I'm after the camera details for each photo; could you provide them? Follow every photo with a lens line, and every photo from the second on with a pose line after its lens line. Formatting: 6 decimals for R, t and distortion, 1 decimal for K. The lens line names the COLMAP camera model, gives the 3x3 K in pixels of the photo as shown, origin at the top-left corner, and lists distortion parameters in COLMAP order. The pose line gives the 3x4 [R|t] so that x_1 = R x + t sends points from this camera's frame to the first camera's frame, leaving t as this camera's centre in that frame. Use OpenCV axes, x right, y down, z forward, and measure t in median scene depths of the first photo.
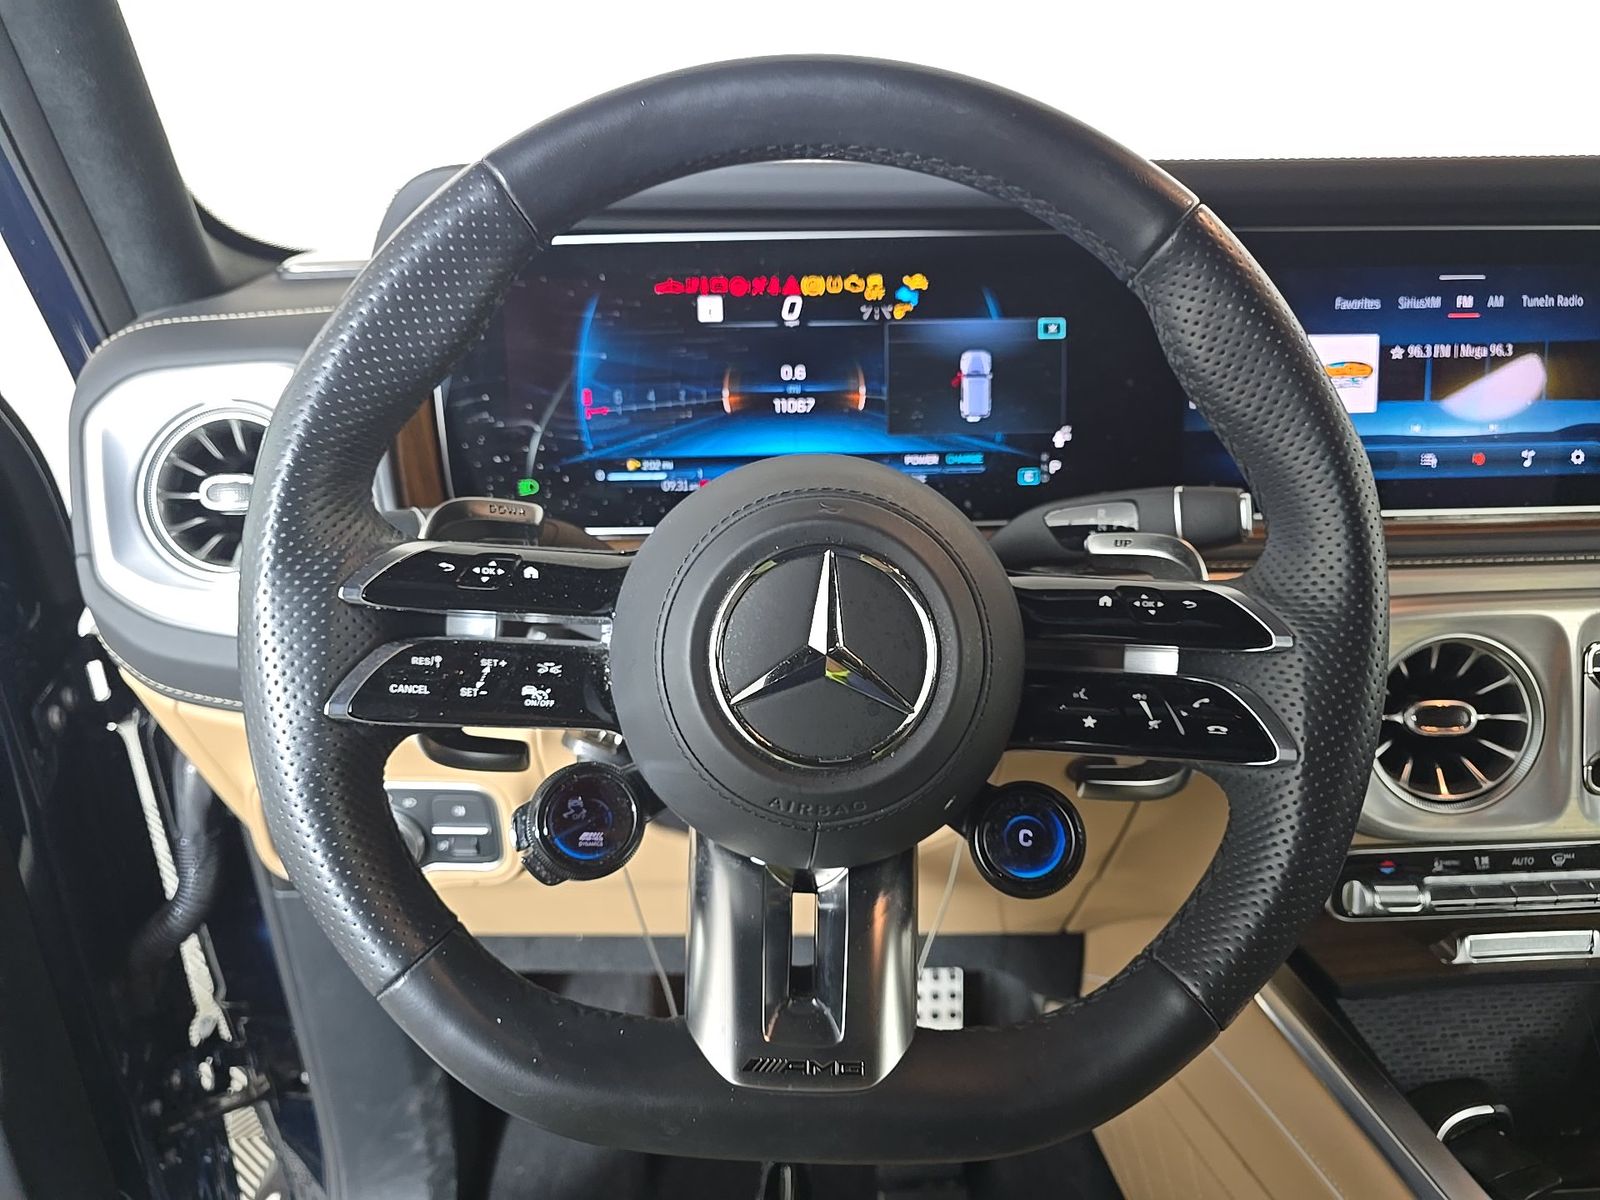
lens RADIAL K [[1079.4, 0, 800.0], [0, 1079.4, 600.0], [0, 0, 1]] dist [-0.035379, -0.000074]
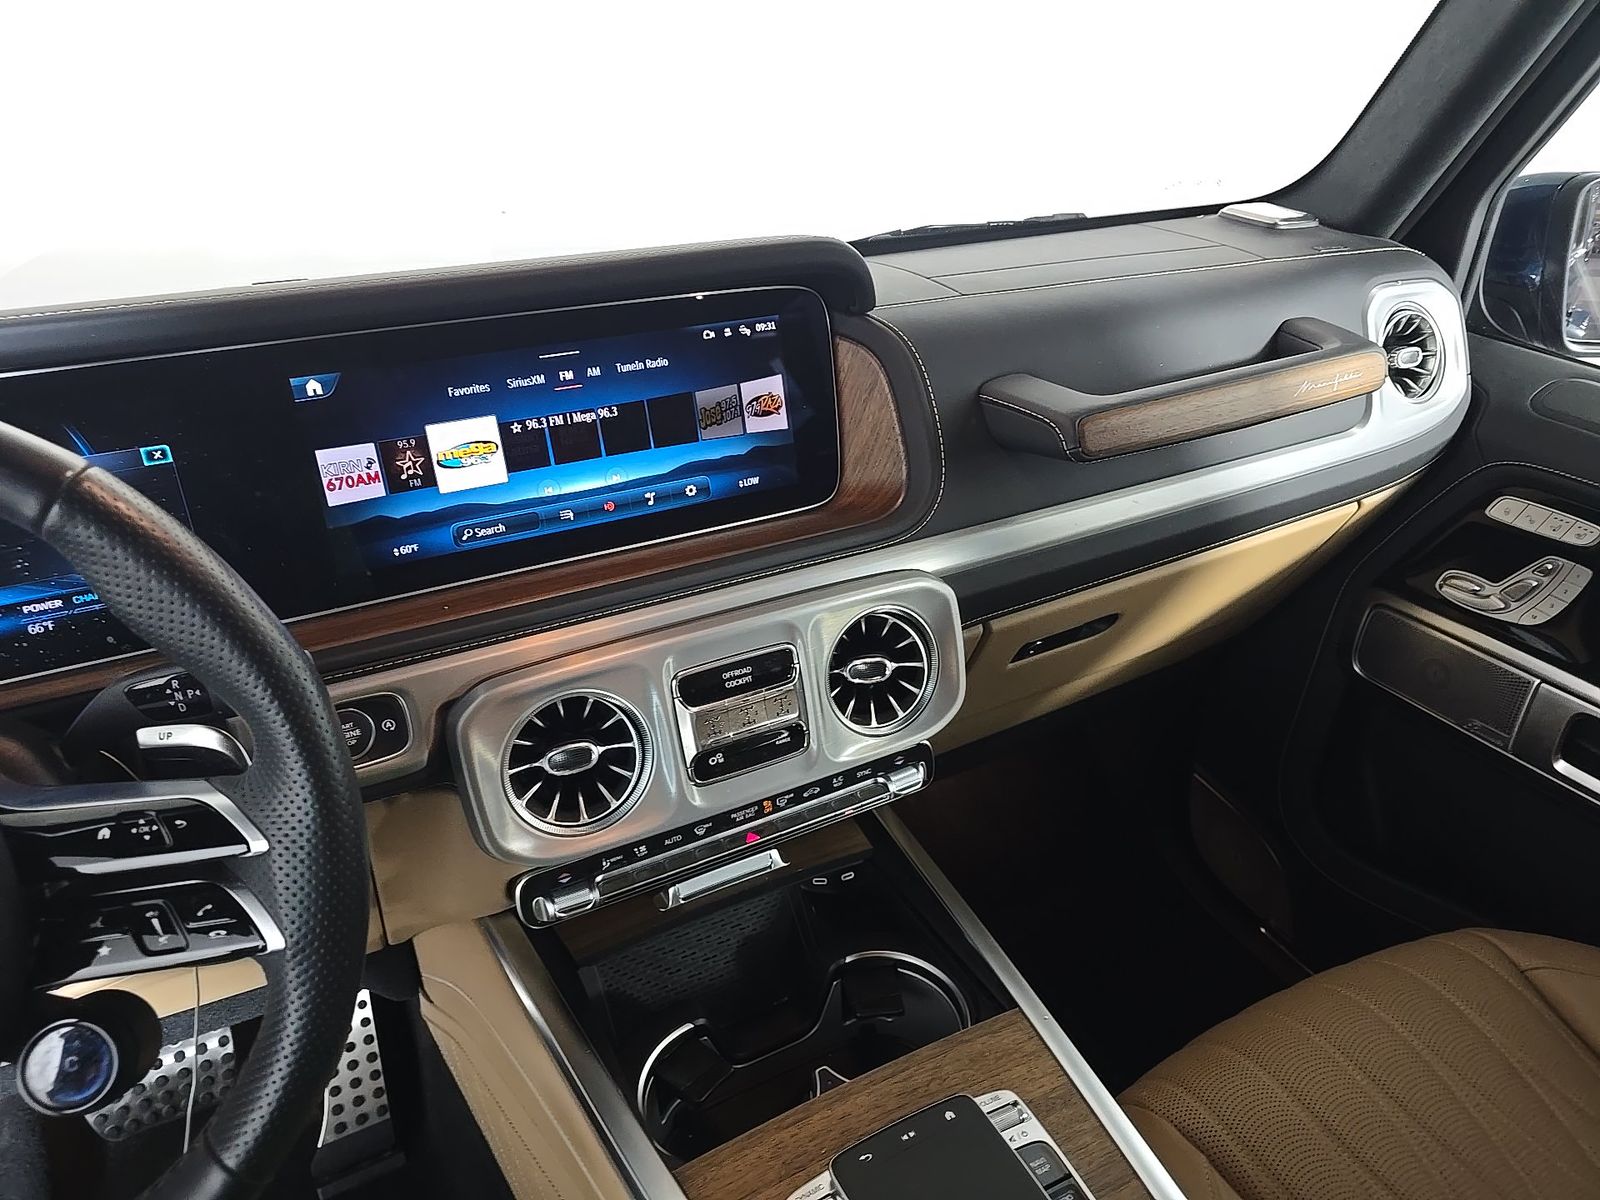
lens RADIAL K [[1052.8, 0, 810.1], [0, 1052.8, 619.1], [0, 0, 1]] dist [0.037580, -0.044958]
pose [[0.891125, -0.211097, 0.401663, 0.372689], [0.148317, 0.972080, 0.181831, -0.206991], [-0.428833, -0.102461, 0.897554, -0.161998]]
